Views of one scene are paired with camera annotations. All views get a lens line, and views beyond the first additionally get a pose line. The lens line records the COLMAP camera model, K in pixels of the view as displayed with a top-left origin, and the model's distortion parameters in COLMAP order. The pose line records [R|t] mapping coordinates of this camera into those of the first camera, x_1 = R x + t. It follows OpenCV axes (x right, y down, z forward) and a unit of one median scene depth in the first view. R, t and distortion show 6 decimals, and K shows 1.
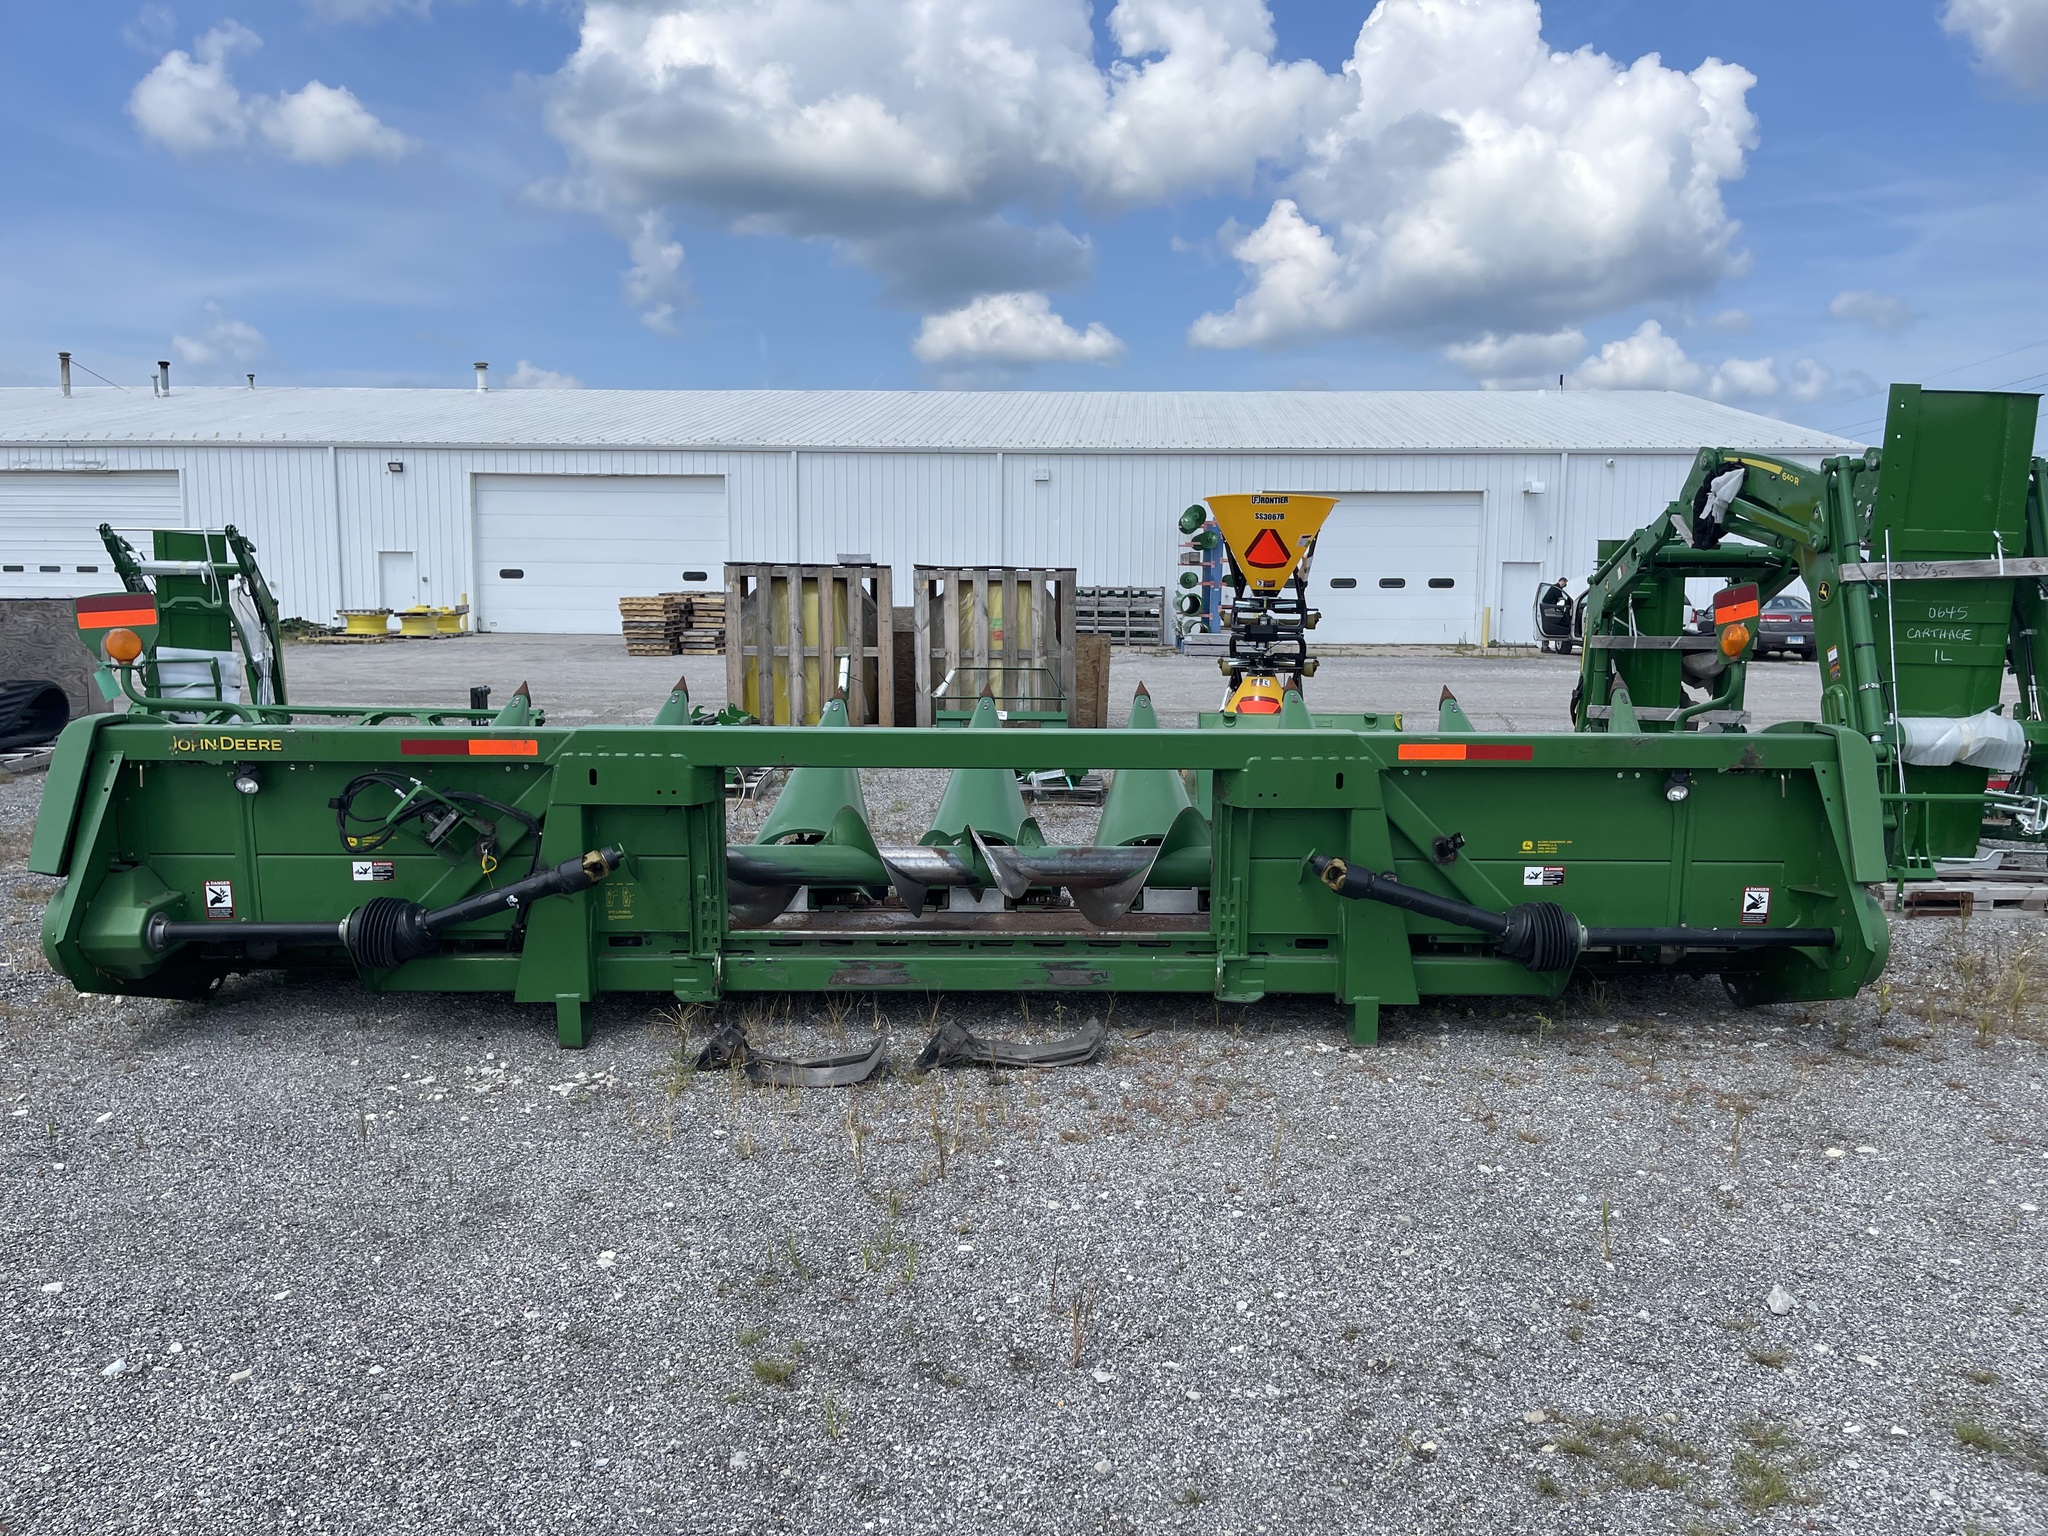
lens RADIAL K [[1531.7, 0, 1037.1], [0, 1531.7, 773.6], [0, 0, 1]] dist [0.075648, -0.106469]
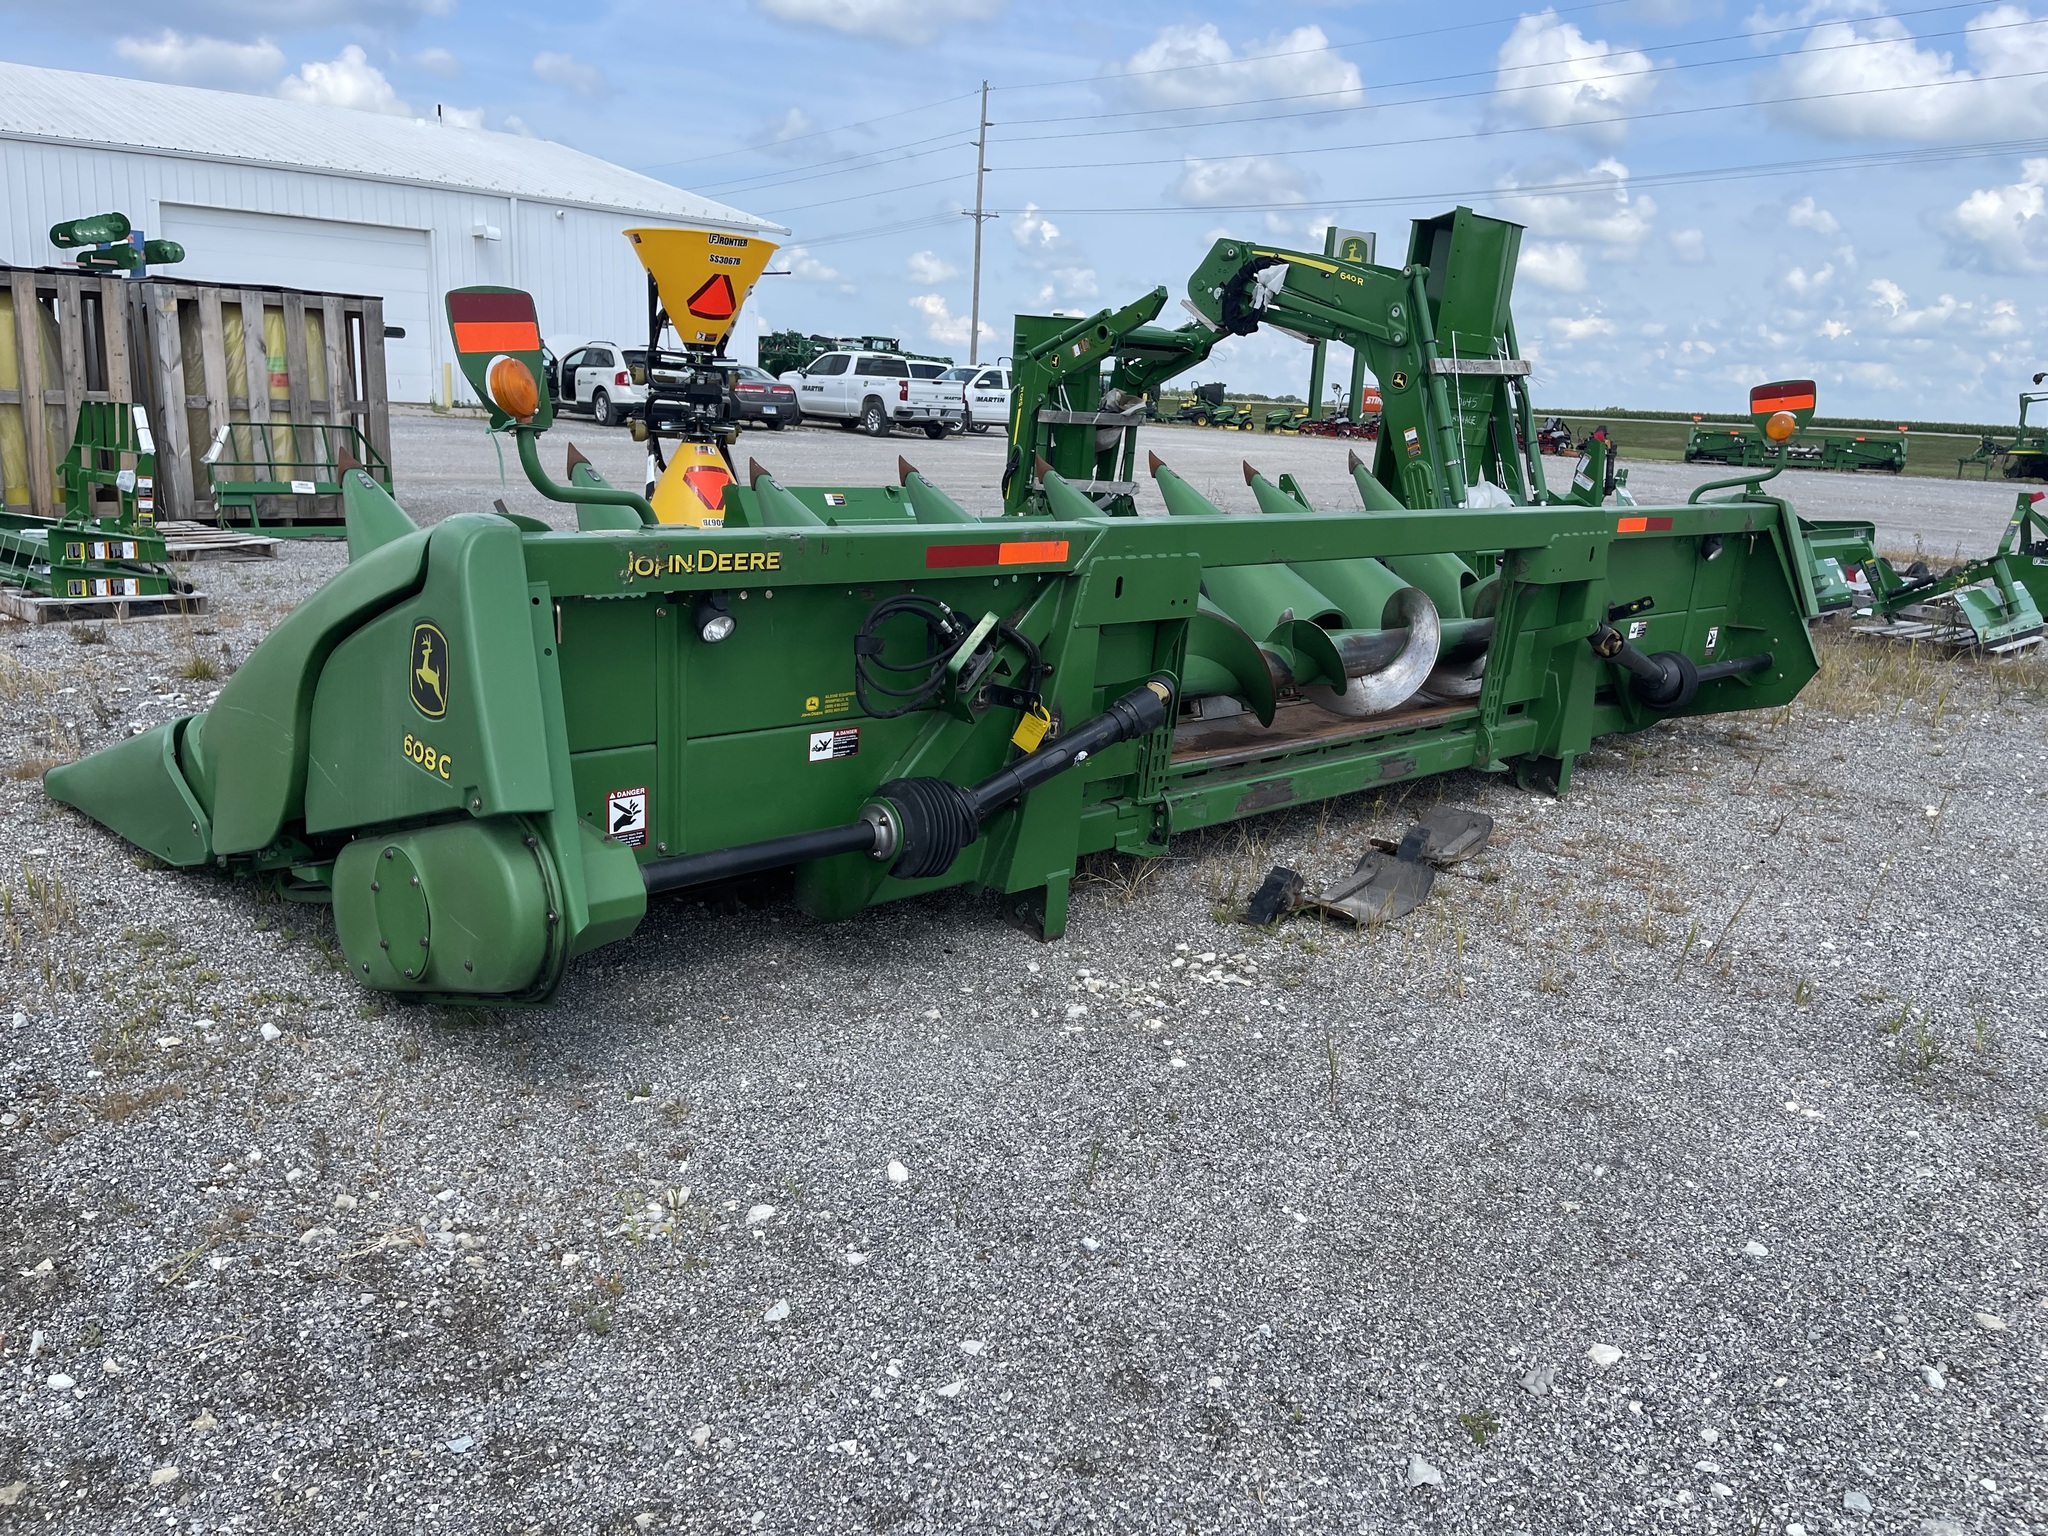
lens RADIAL K [[1531.7, 0, 1037.1], [0, 1531.7, 773.6], [0, 0, 1]] dist [0.075648, -0.106469]
pose [[0.734113, -0.131469, 0.666178, -0.352195], [0.029813, 0.986372, 0.161805, -0.012994], [-0.678372, -0.098922, 0.728029, 0.195800]]
